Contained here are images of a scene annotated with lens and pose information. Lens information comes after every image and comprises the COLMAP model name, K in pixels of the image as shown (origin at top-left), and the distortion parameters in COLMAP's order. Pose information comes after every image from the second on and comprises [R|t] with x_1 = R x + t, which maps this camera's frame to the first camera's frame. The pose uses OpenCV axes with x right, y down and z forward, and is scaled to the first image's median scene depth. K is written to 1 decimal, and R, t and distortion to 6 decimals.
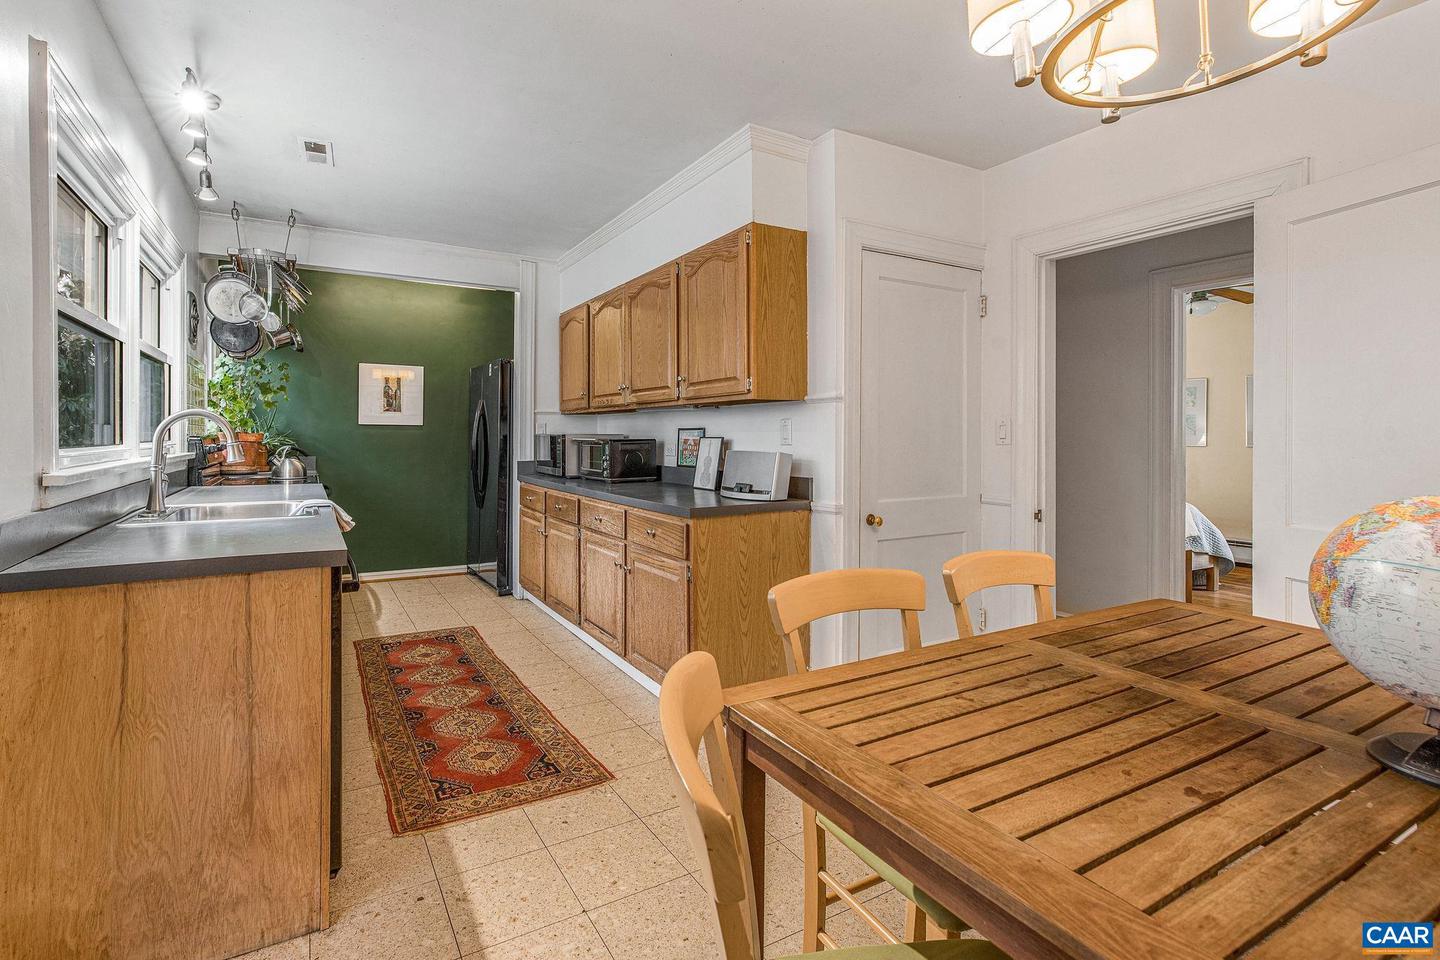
lens RADIAL K [[659.2, 0, 656.6], [0, 659.2, 433.7], [0, 0, 1]] dist [-0.000432, 0.000026]
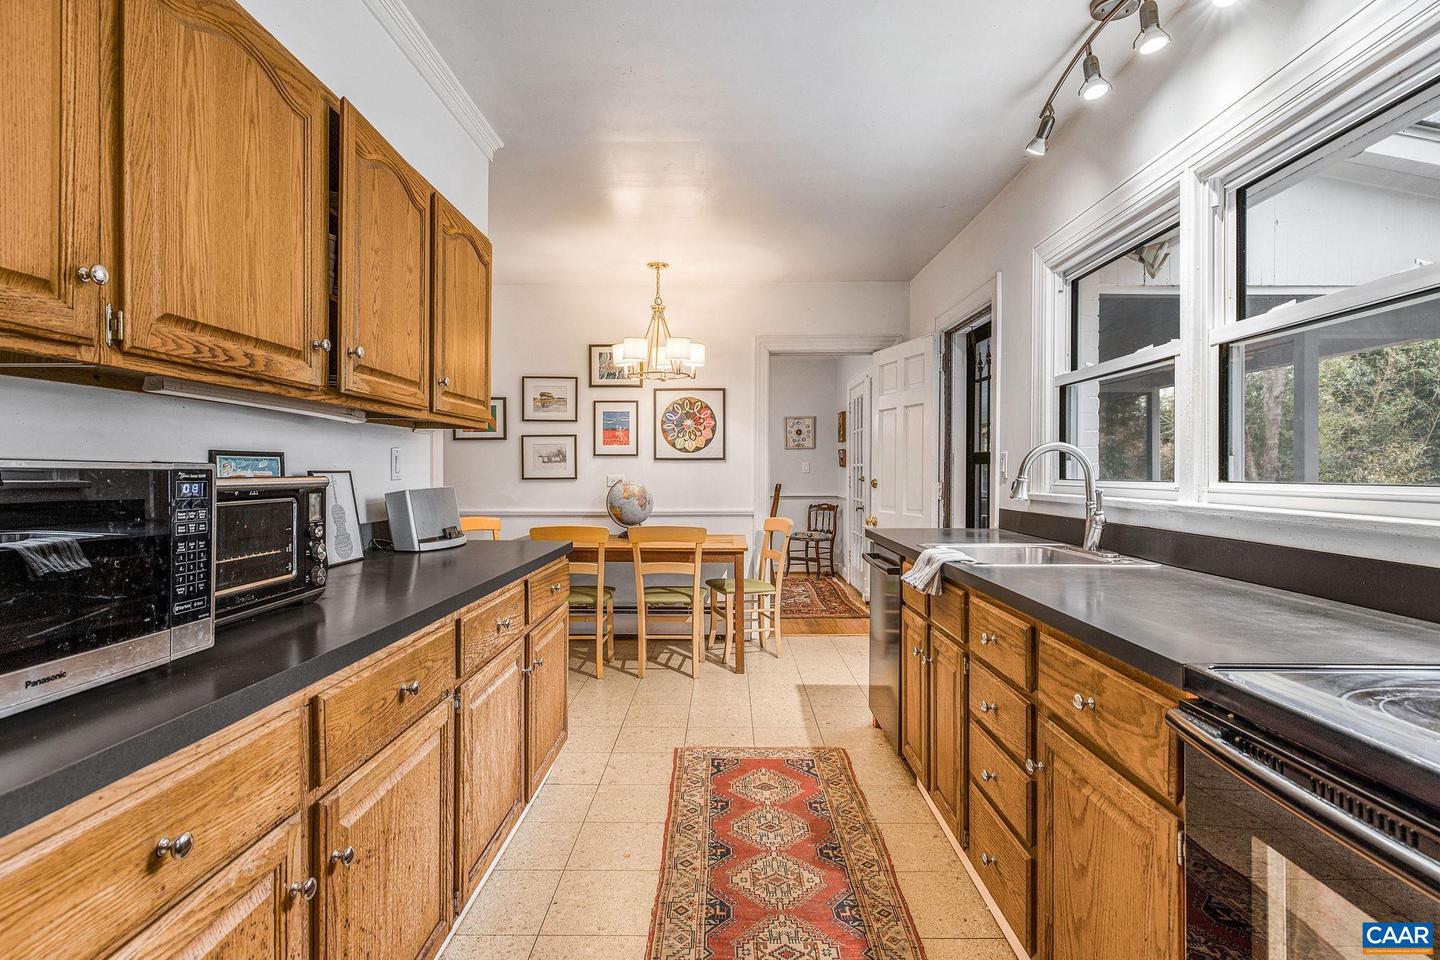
lens RADIAL K [[738.0, 0, 720.0], [0, 738.0, 480.0], [0, 0, 1]] dist [0.000495, -0.000238]
pose [[-0.875687, -0.011394, 0.482745, -0.527528], [-0.004910, 0.999880, 0.014694, 0.002012], [-0.482854, 0.010498, -0.875638, 1.436193]]
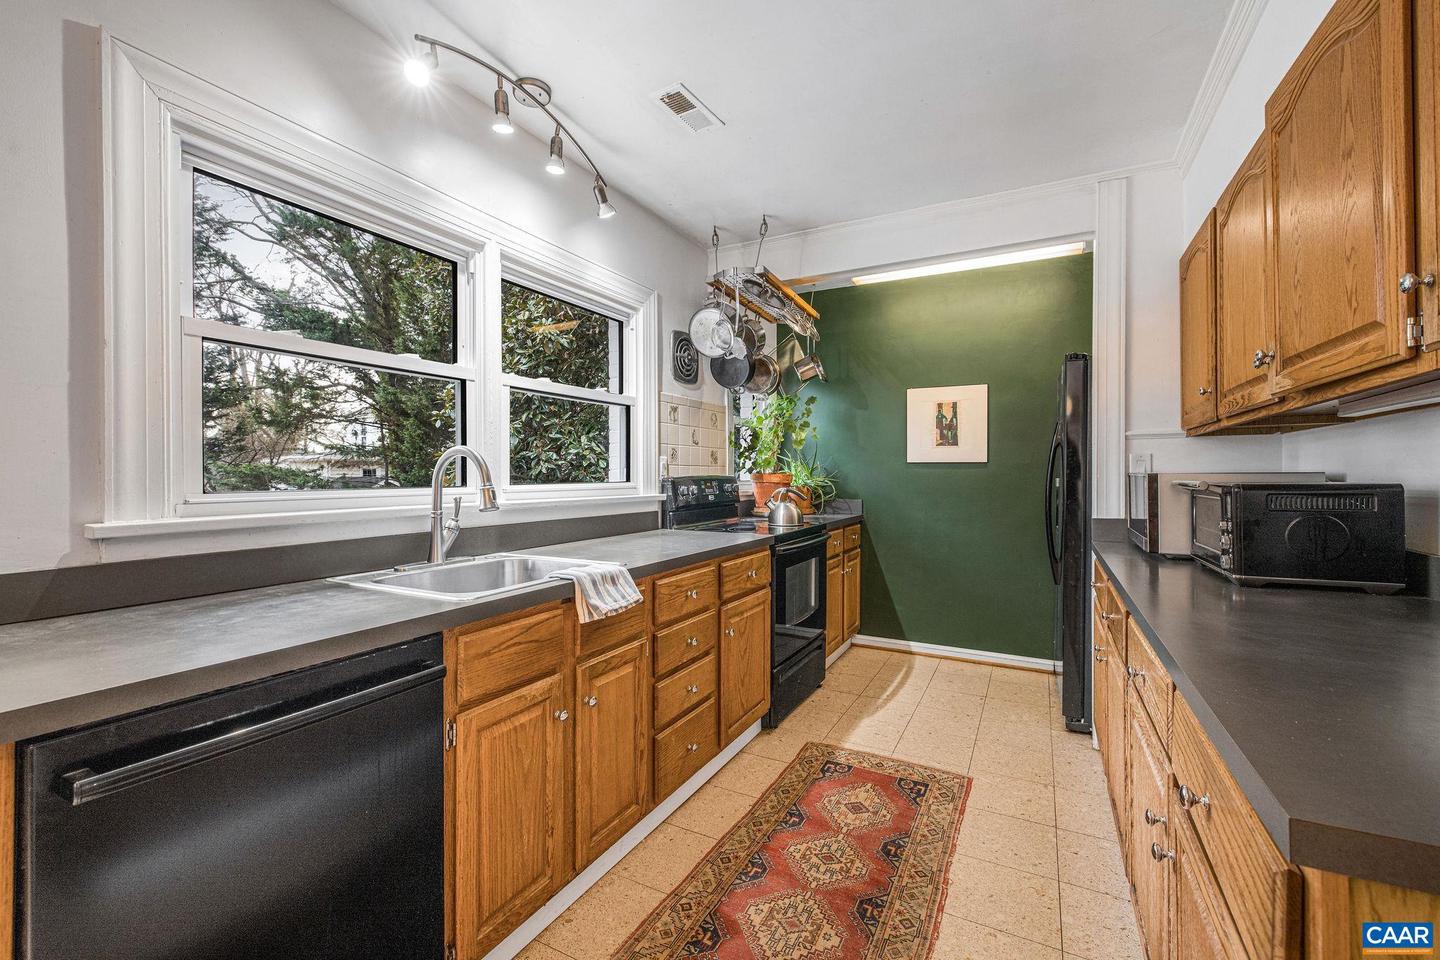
lens RADIAL K [[611.5, 0, 714.6], [0, 611.5, 473.8], [0, 0, 1]] dist [-0.001139, 0.000745]
pose [[0.554703, -0.005123, -0.832033, 0.086718], [0.005781, 0.999981, -0.002303, 0.001073], [0.832028, -0.003532, 0.554722, 0.563532]]
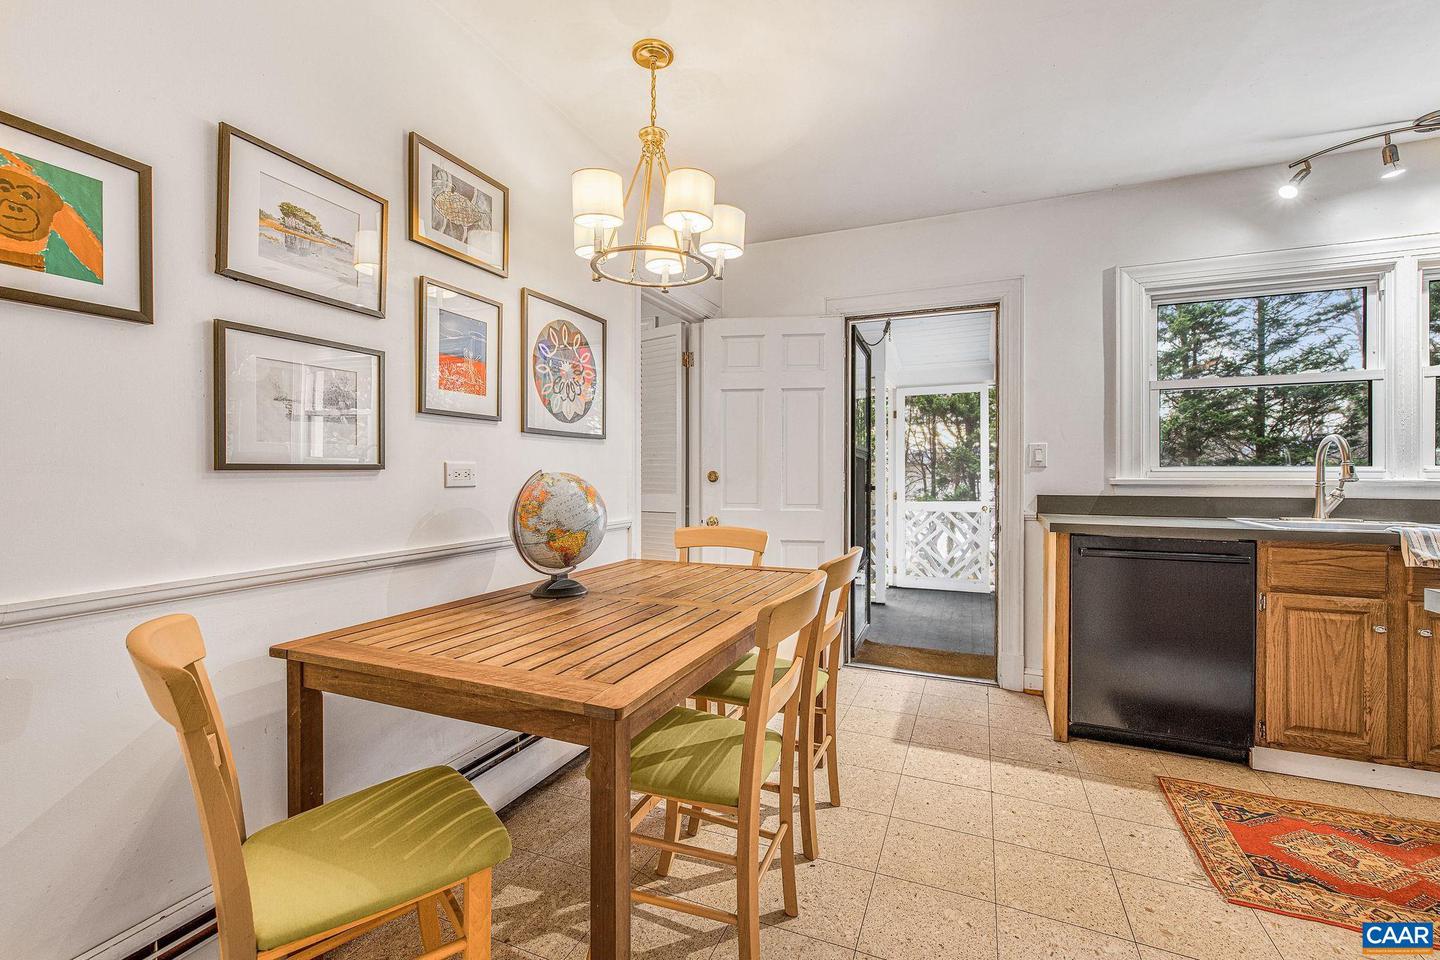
lens RADIAL K [[611.5, 0, 714.6], [0, 611.5, 473.8], [0, 0, 1]] dist [-0.001139, 0.000745]
pose [[-0.783779, -0.005898, -0.621011, 0.553501], [-0.005751, 0.999981, -0.002238, 0.027064], [0.621013, 0.001817, -0.783798, 0.786290]]
